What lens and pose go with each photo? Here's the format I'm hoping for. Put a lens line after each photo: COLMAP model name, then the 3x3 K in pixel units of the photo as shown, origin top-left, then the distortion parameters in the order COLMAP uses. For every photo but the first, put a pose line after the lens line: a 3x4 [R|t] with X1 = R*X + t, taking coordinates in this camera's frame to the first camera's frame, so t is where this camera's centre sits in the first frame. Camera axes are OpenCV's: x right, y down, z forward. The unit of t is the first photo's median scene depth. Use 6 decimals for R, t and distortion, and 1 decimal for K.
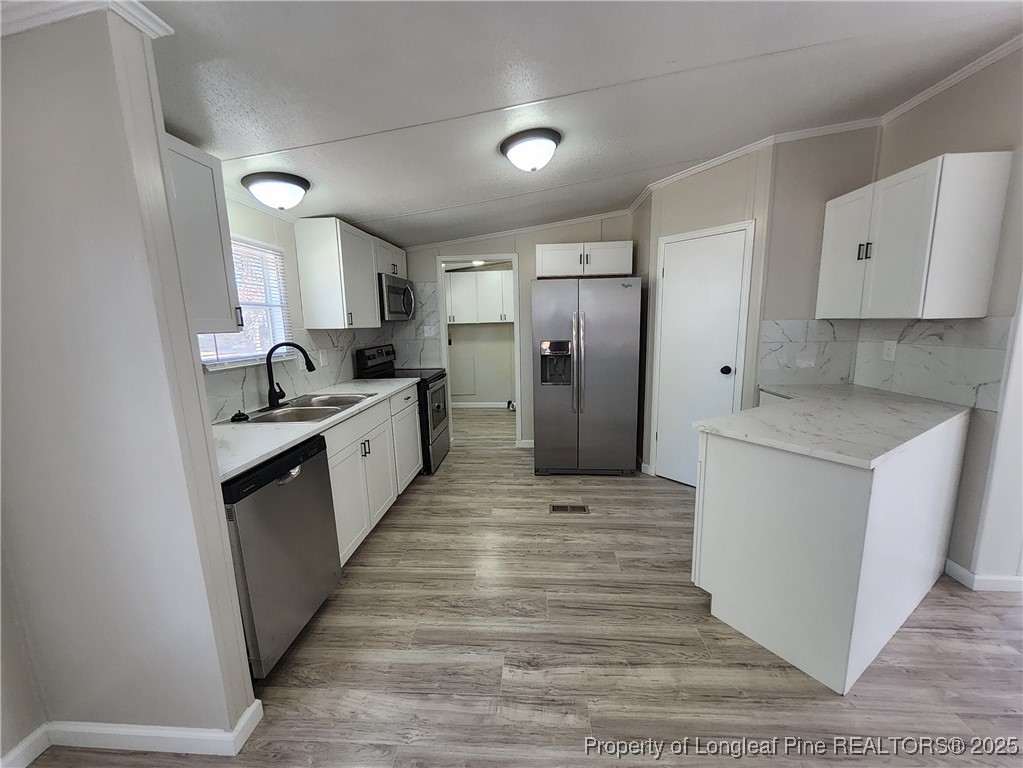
lens RADIAL K [[403.8, 0, 514.2], [0, 403.8, 387.7], [0, 0, 1]] dist [0.004110, -0.002361]
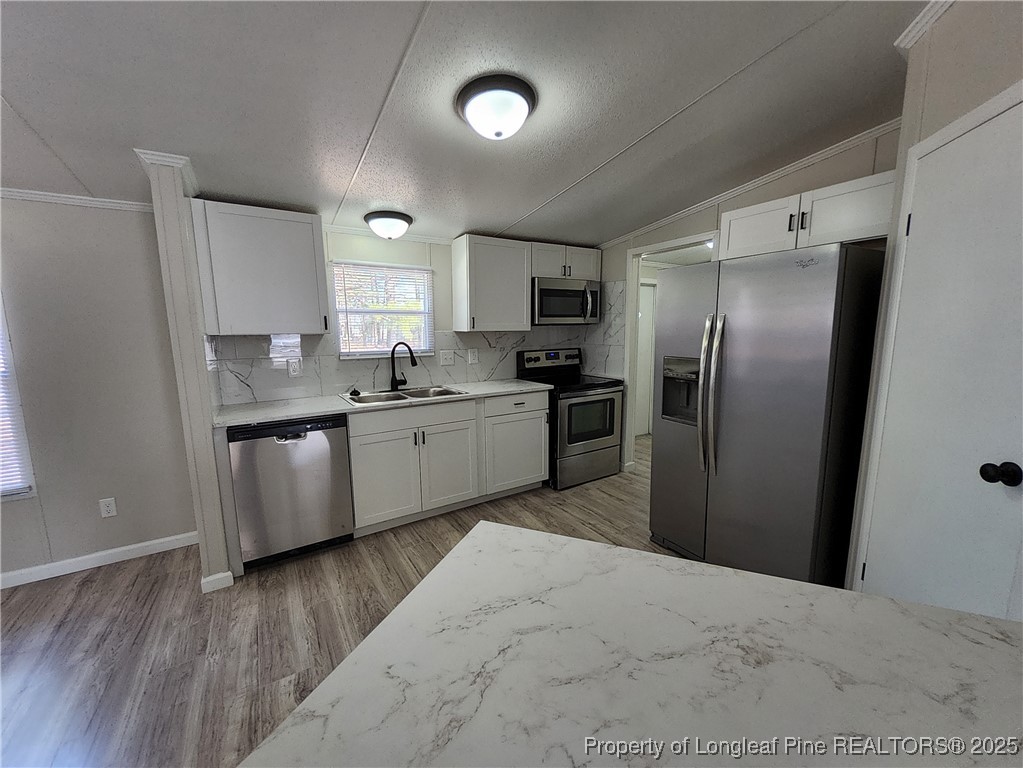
lens RADIAL K [[403.8, 0, 511.1], [0, 403.8, 383.6], [0, 0, 1]] dist [0.004110, -0.002361]
pose [[0.581368, 0.127920, -0.803522, 0.669779], [-0.133026, 0.989219, 0.061236, -0.104797], [0.802692, 0.071289, 0.592117, 0.523846]]
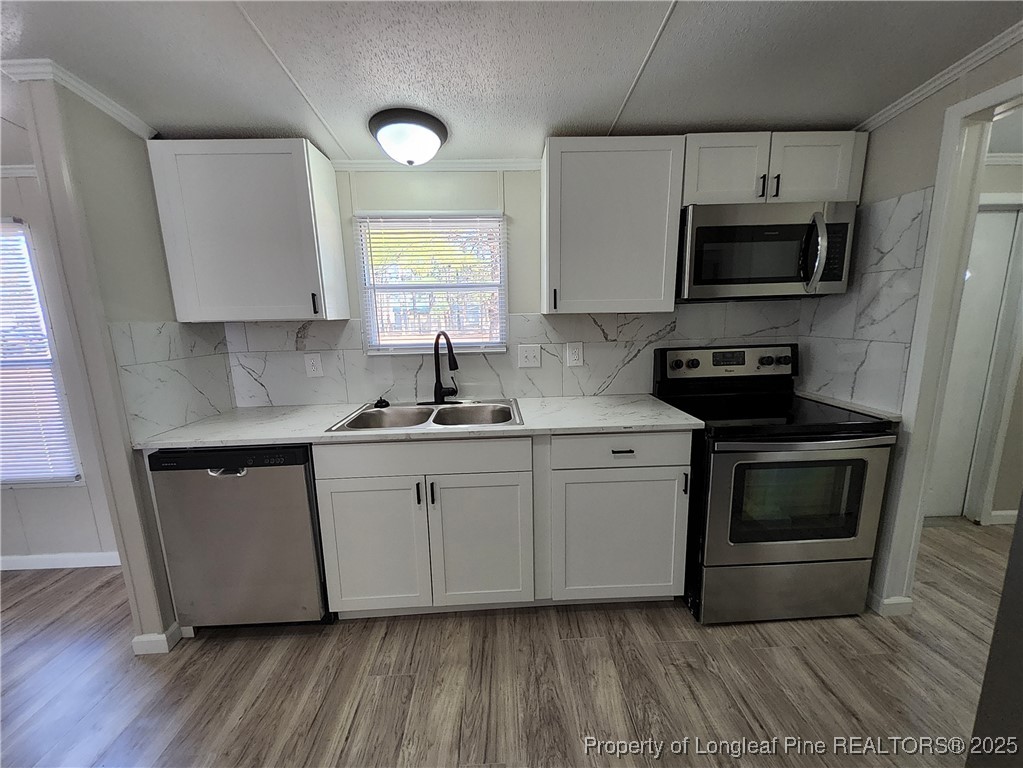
lens RADIAL K [[403.8, 0, 513.6], [0, 403.8, 388.9], [0, 0, 1]] dist [0.004110, -0.002361]
pose [[0.099878, 0.198366, -0.975026, 0.275417], [-0.139702, 0.973015, 0.183646, -0.167034], [0.985144, 0.117870, 0.124895, 1.038567]]
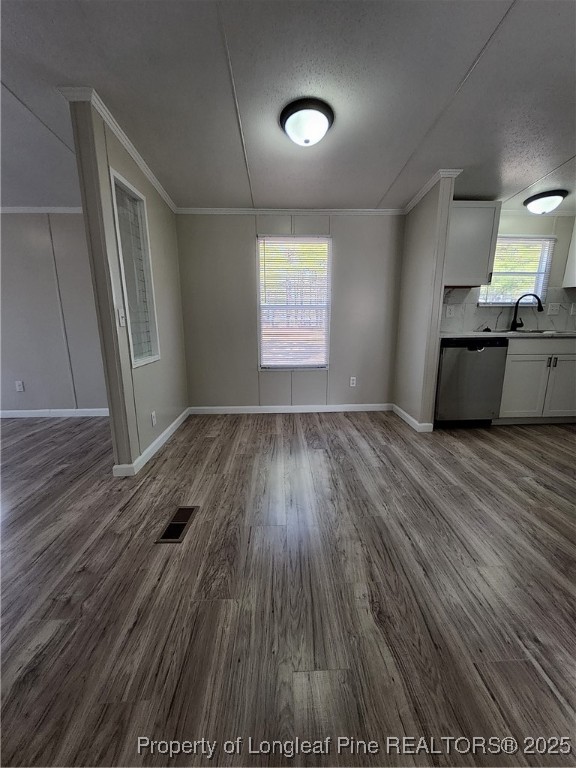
lens RADIAL K [[303.1, 0, 287.2], [0, 303.1, 379.8], [0, 0, 1]] dist [0.004110, -0.002361]
pose [[0.096017, 0.229655, -0.968524, 0.670861], [-0.156983, 0.964337, 0.213099, 0.126662], [0.982923, 0.131581, 0.128644, -0.137106]]
